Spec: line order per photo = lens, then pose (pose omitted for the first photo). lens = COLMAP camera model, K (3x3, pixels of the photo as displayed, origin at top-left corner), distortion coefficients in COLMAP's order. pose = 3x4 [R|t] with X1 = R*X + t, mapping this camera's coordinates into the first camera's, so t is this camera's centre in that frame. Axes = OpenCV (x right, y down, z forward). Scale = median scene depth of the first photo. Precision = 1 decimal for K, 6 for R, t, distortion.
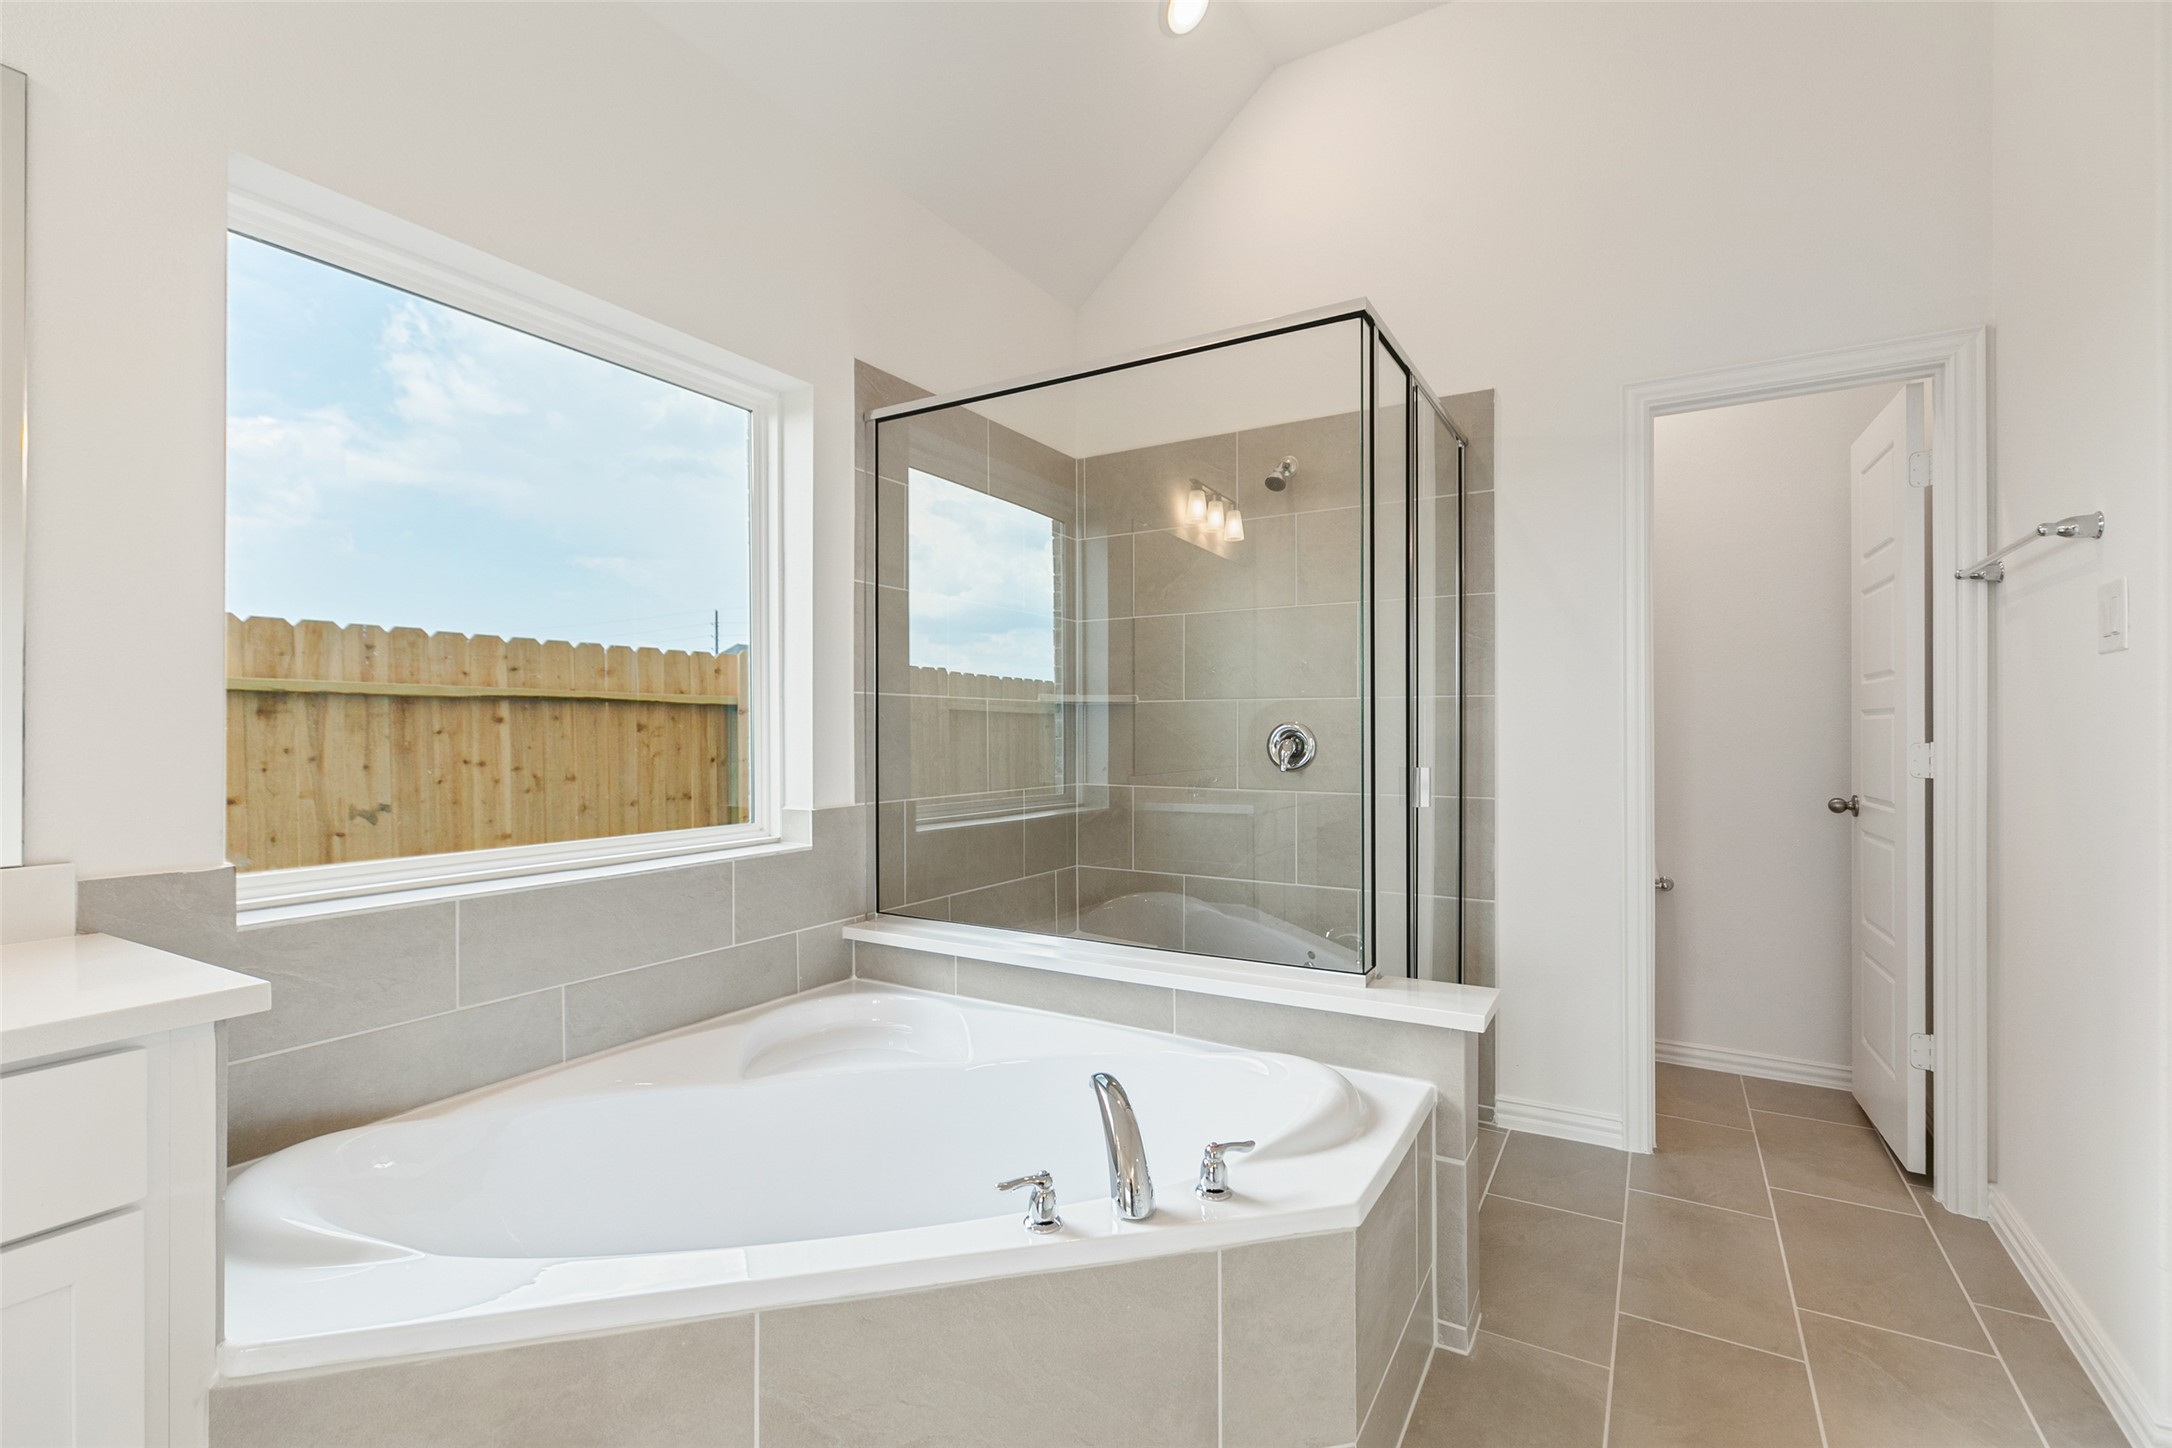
lens RADIAL K [[994.0, 0, 1050.2], [0, 994.0, 721.5], [0, 0, 1]] dist [0.002338, 0.000058]
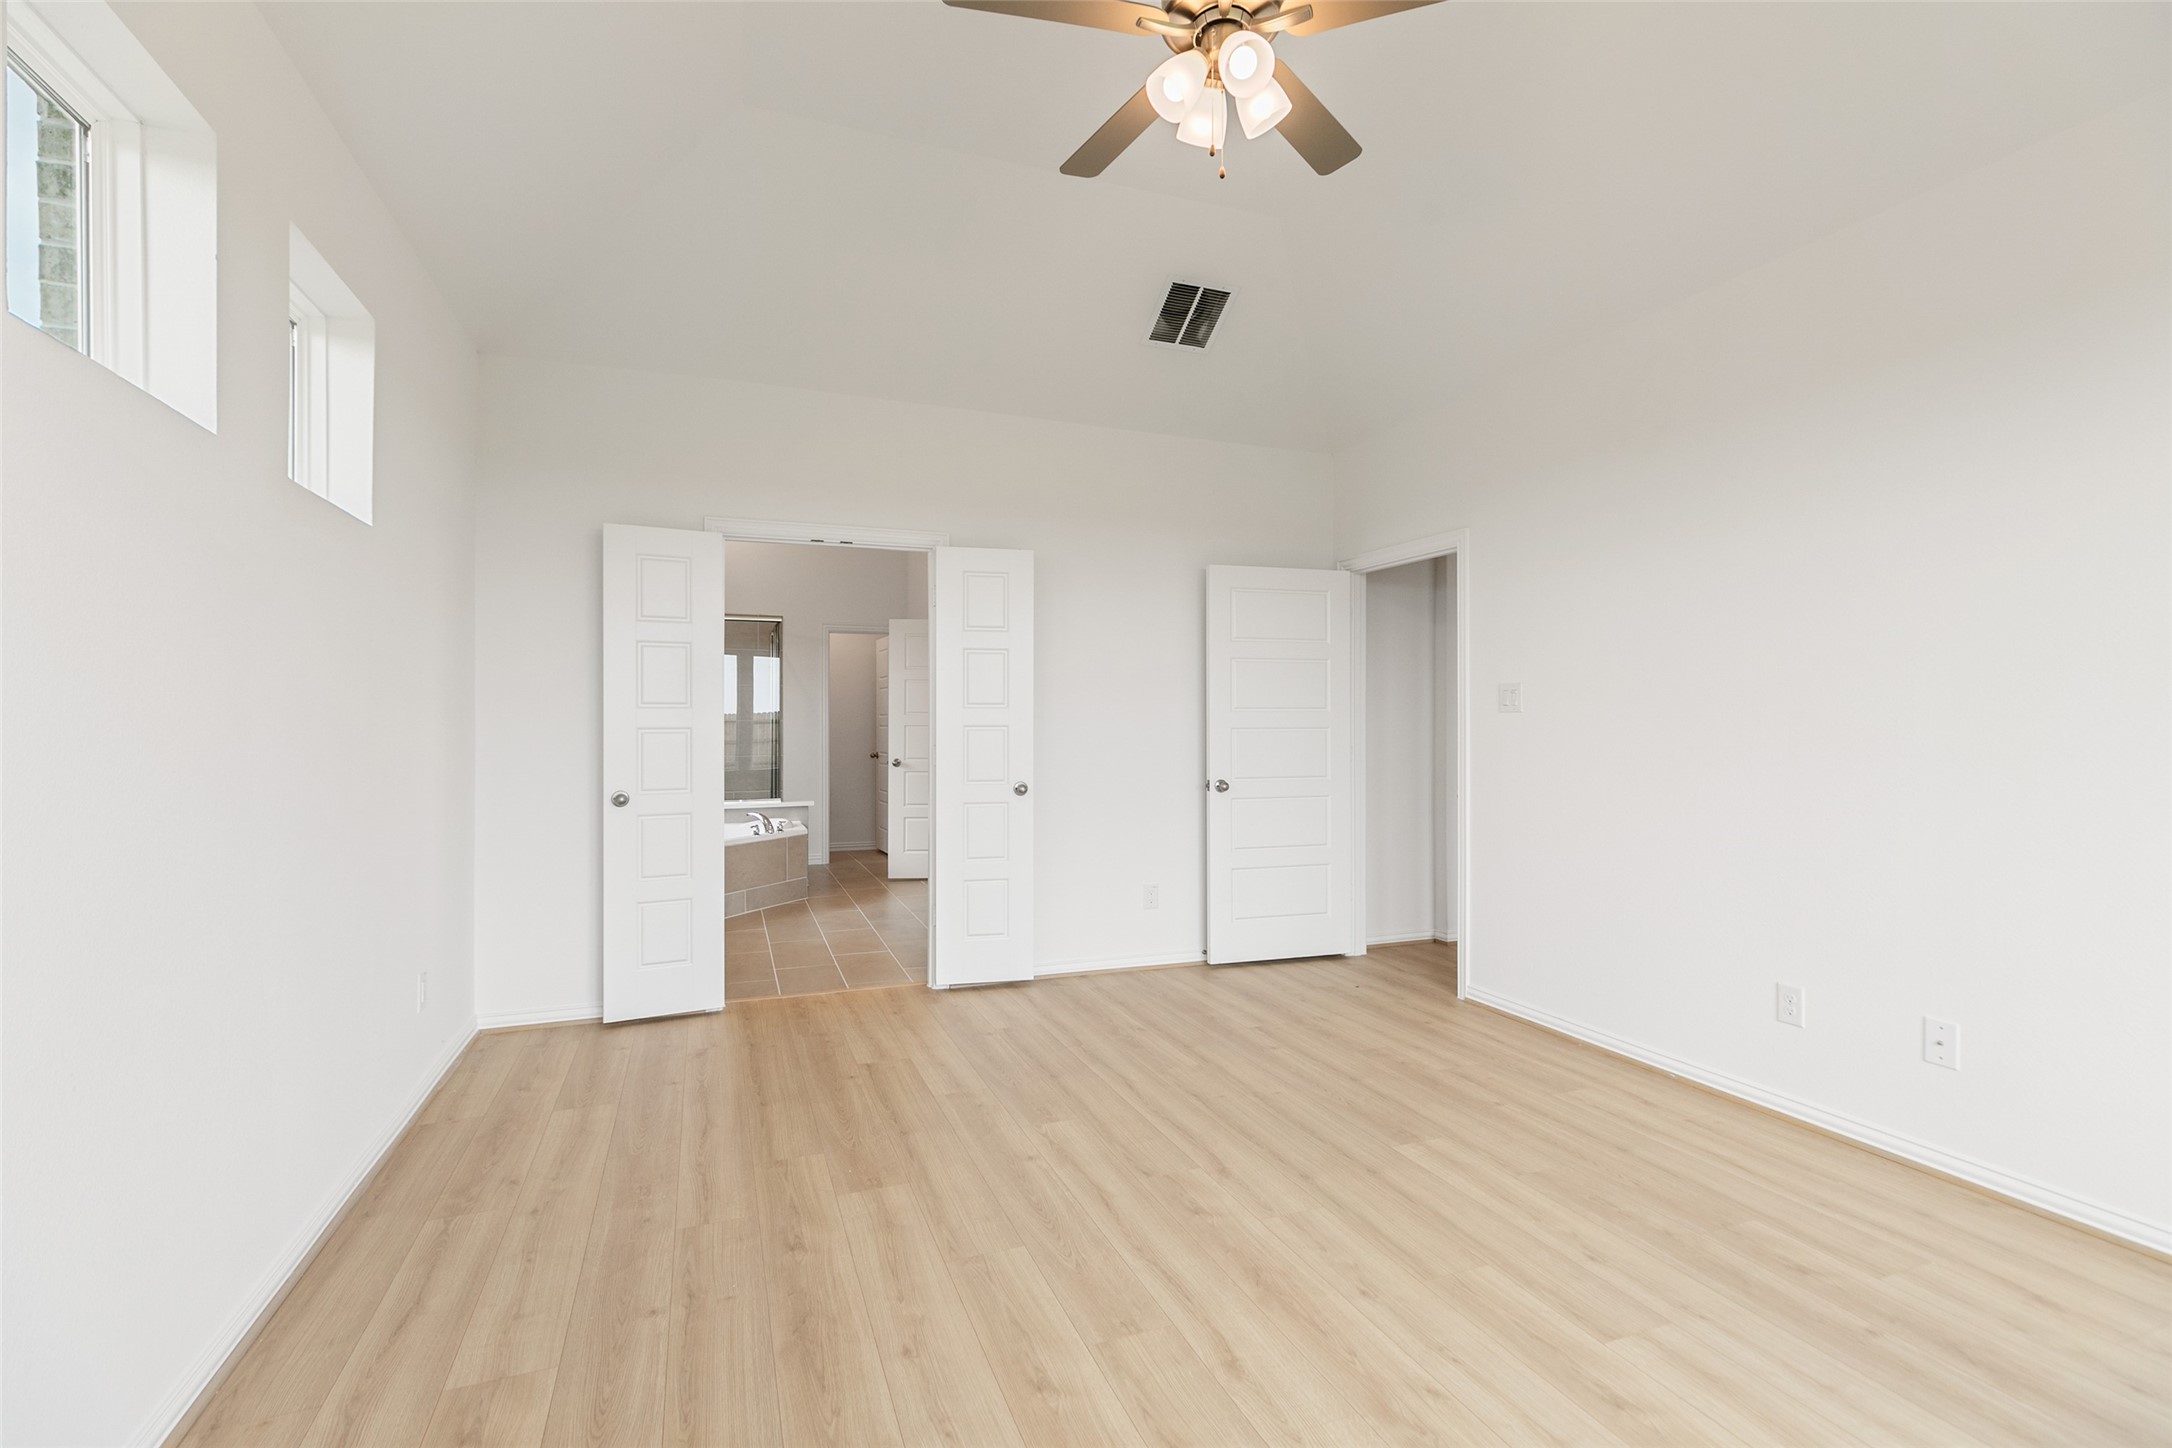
lens RADIAL K [[978.7, 0, 1079.8], [0, 978.7, 730.5], [0, 0, 1]] dist [-0.000394, 0.000070]
pose [[0.613704, -0.002828, 0.789531, -1.456571], [-0.003704, 0.999972, 0.006461, -0.019496], [-0.789528, -0.006890, 0.613676, -1.648631]]
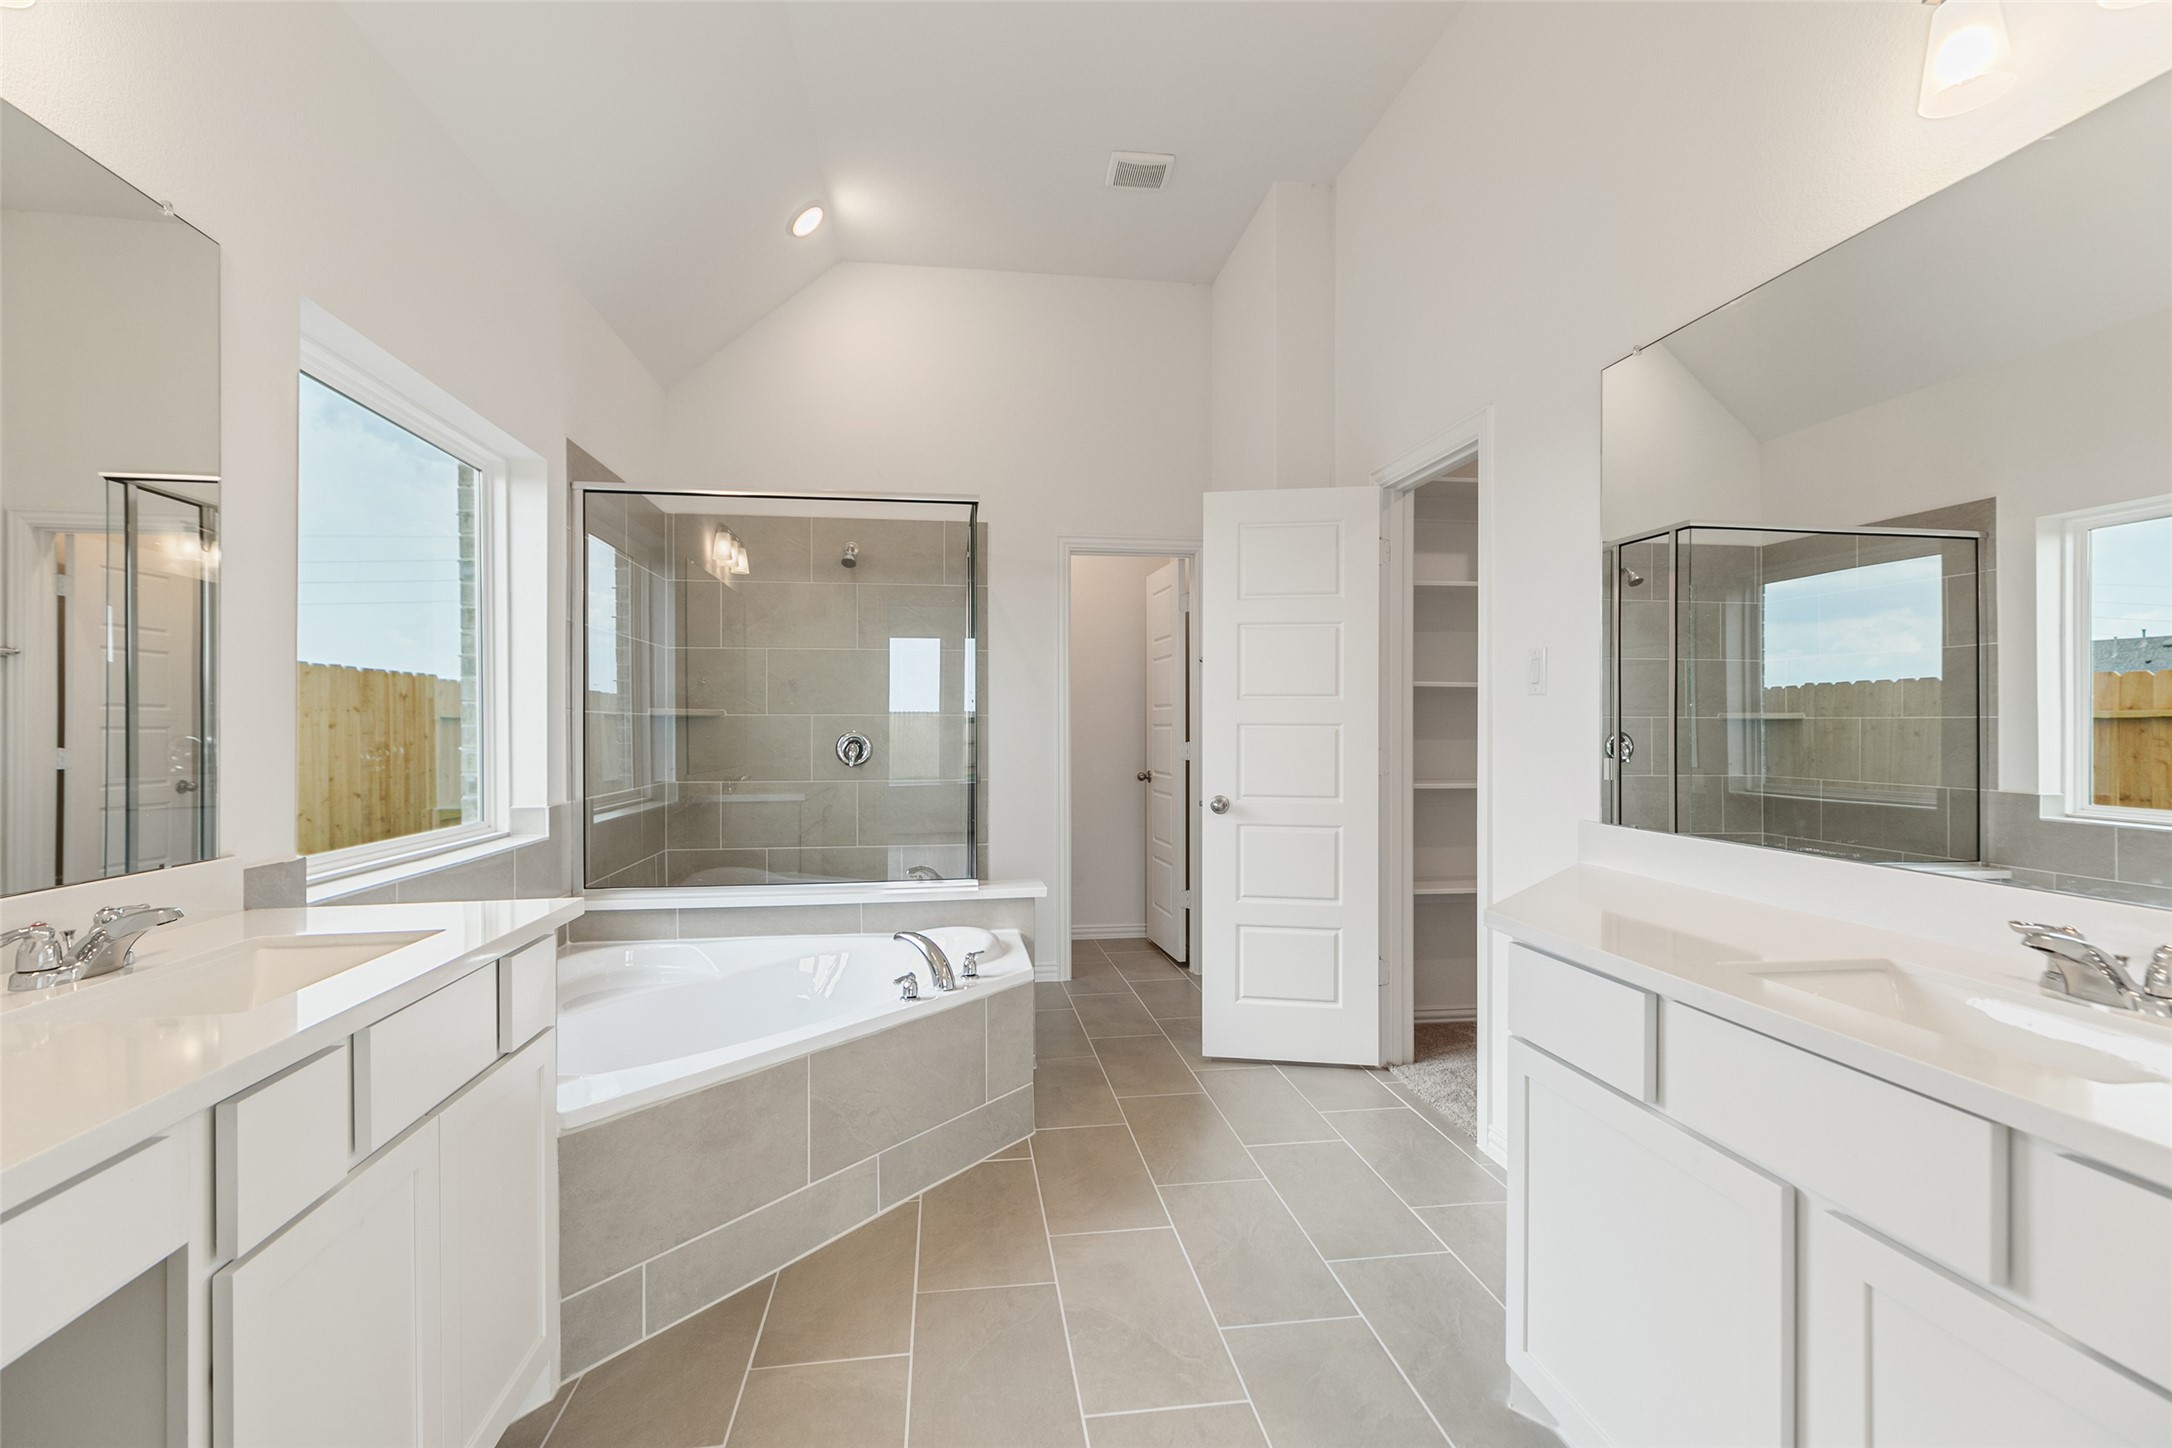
lens RADIAL K [[978.7, 0, 1079.8], [0, 978.7, 730.5], [0, 0, 1]] dist [-0.000394, 0.000070]
pose [[0.771851, -0.004446, 0.635788, -0.488643], [-0.000047, 0.999975, 0.007050, -0.013744], [-0.635804, -0.005471, 0.771831, -0.340179]]
